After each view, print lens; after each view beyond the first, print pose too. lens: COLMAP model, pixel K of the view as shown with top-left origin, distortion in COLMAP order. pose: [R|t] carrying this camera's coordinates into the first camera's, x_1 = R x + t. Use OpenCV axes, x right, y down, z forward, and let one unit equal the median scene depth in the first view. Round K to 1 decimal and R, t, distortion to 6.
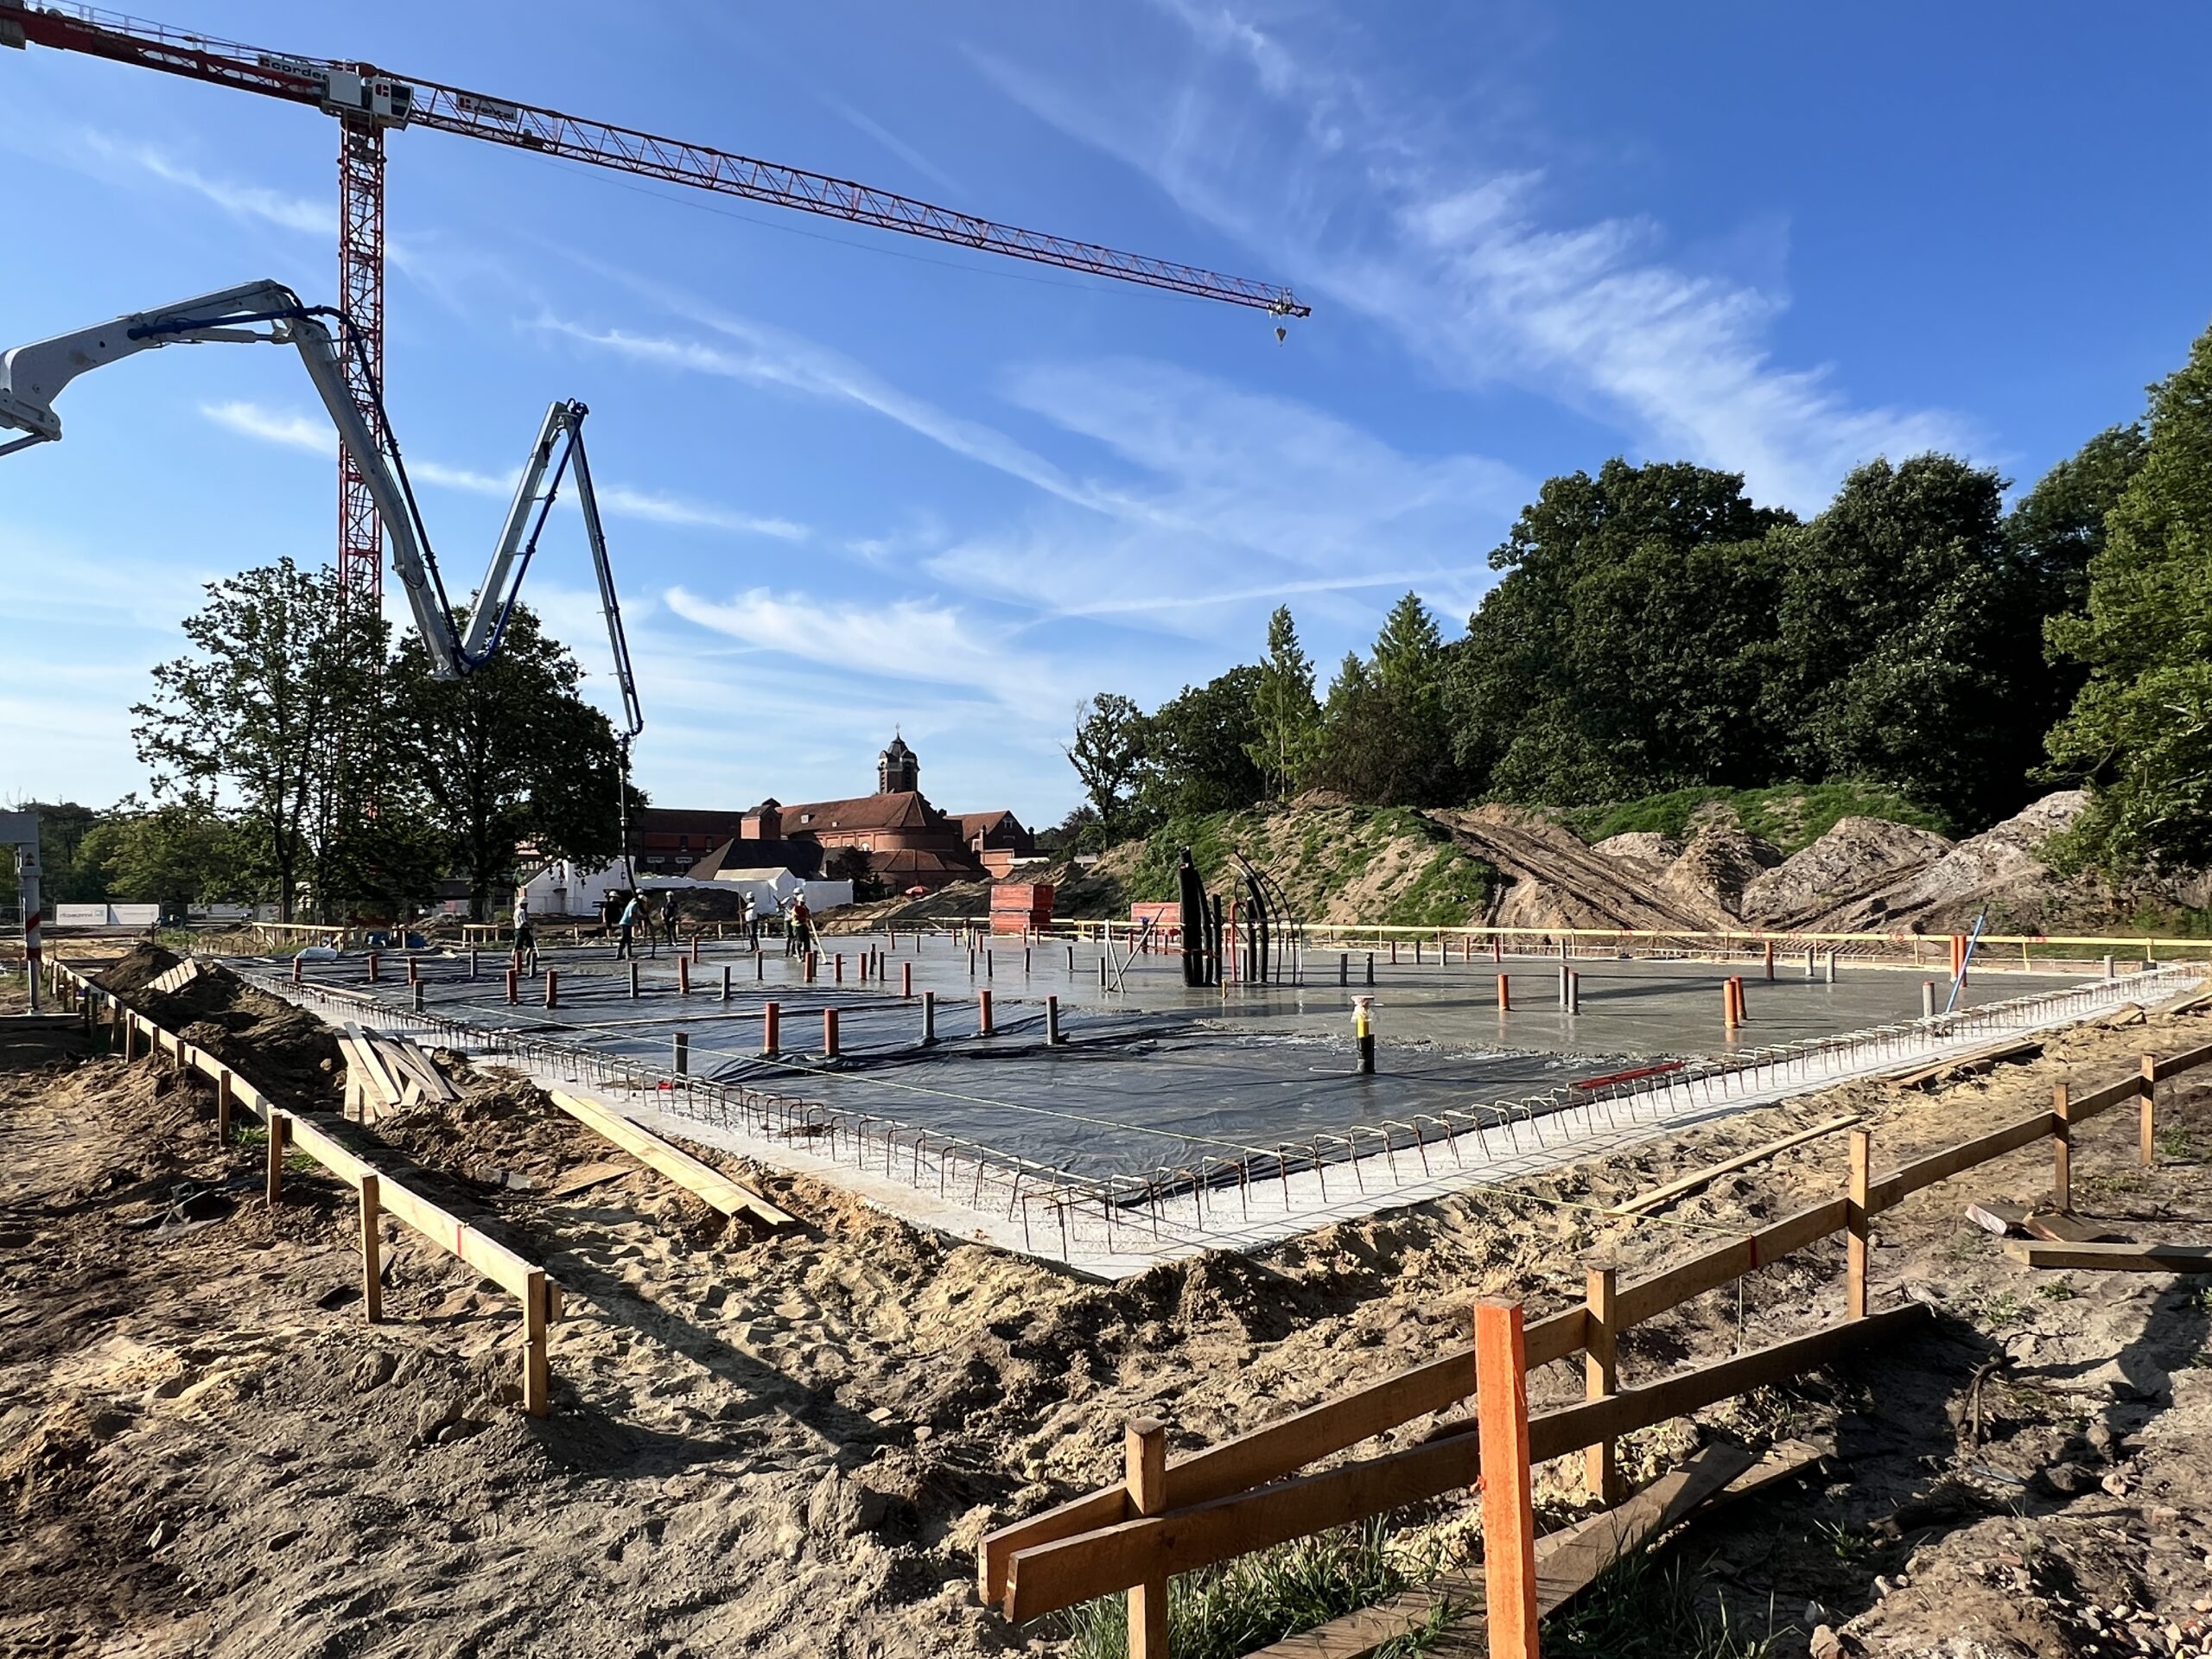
lens RADIAL K [[1314.8, 0, 1080.4], [0, 1314.8, 825.0], [0, 0, 1]] dist [0.026399, -0.028388]
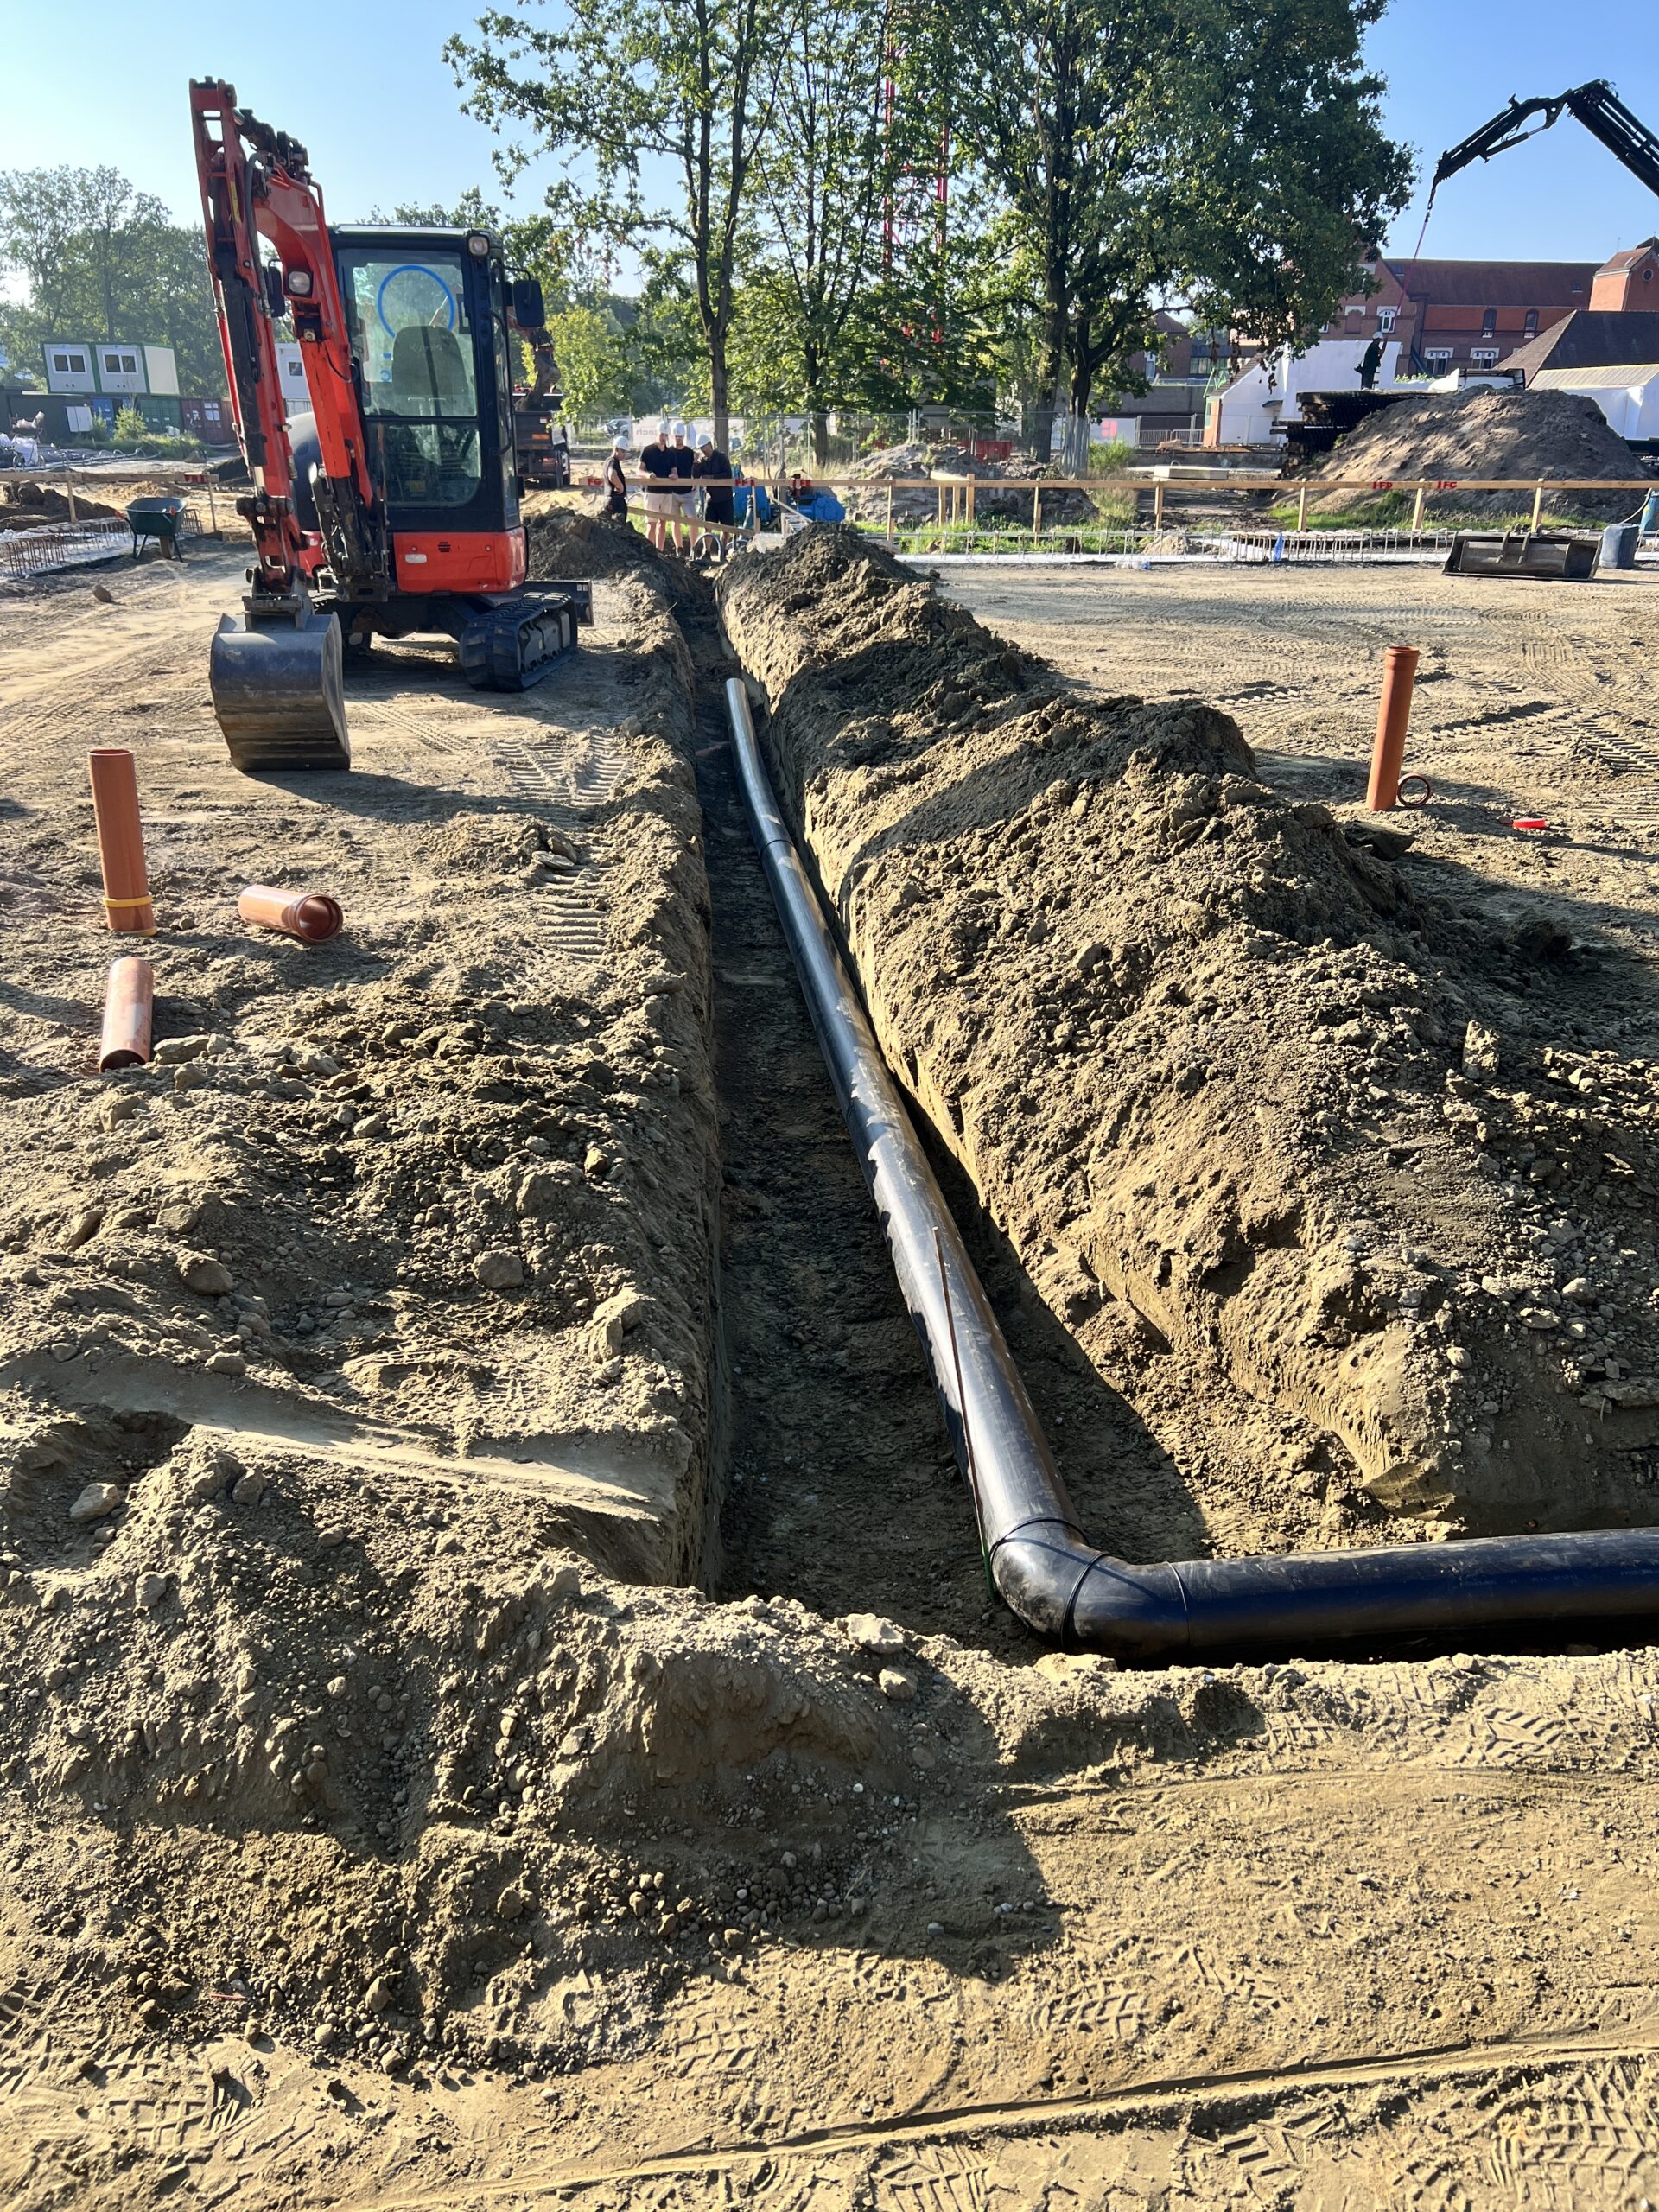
lens RADIAL K [[1656.7, 0, 838.6], [0, 1656.7, 1112.7], [0, 0, 1]] dist [0.054116, -0.055260]
pose [[0.806506, 0.237408, -0.541466, -0.105640], [0.019884, 0.904426, 0.426167, 0.023379], [0.590891, -0.354473, 0.724705, 0.376369]]
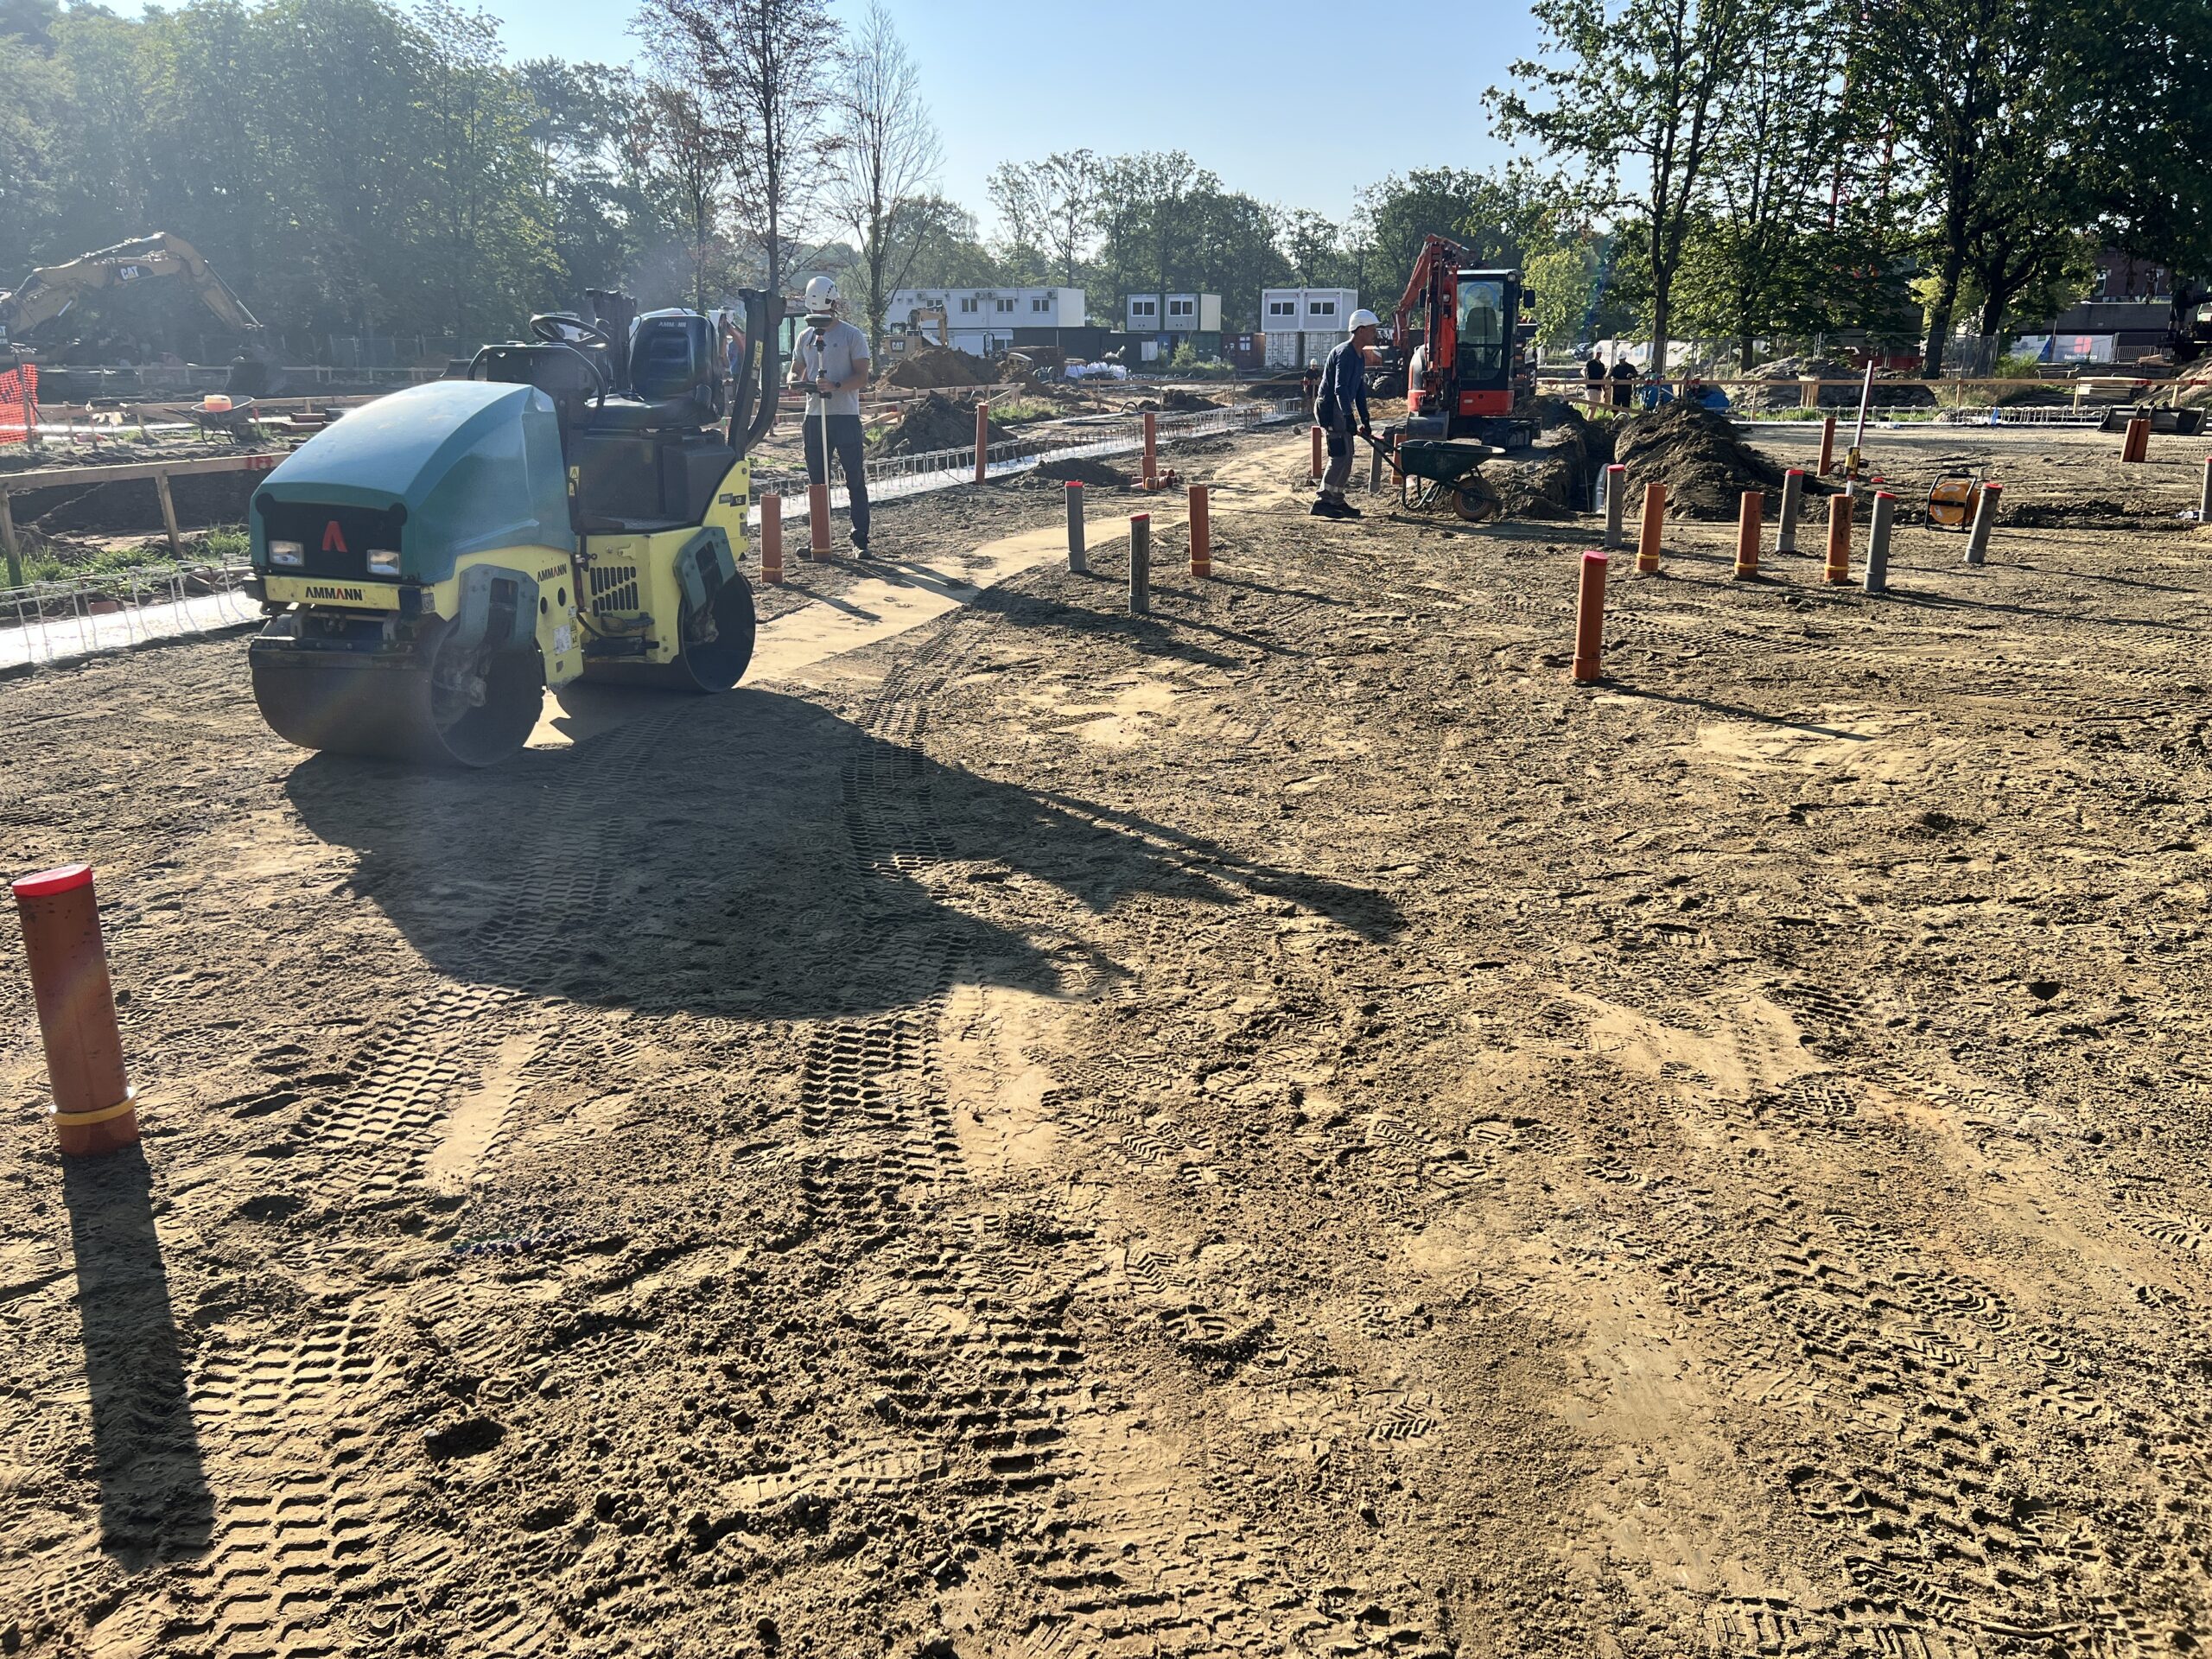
lens RADIAL K [[1654.5, 0, 1116.7], [0, 1654.5, 828.2], [0, 0, 1]] dist [0.061510, -0.071099]
pose [[0.523875, 0.242584, -0.816522, 0.036172], [0.045742, 0.949194, 0.311348, 0.013823], [0.850566, -0.200457, 0.486163, 0.233238]]
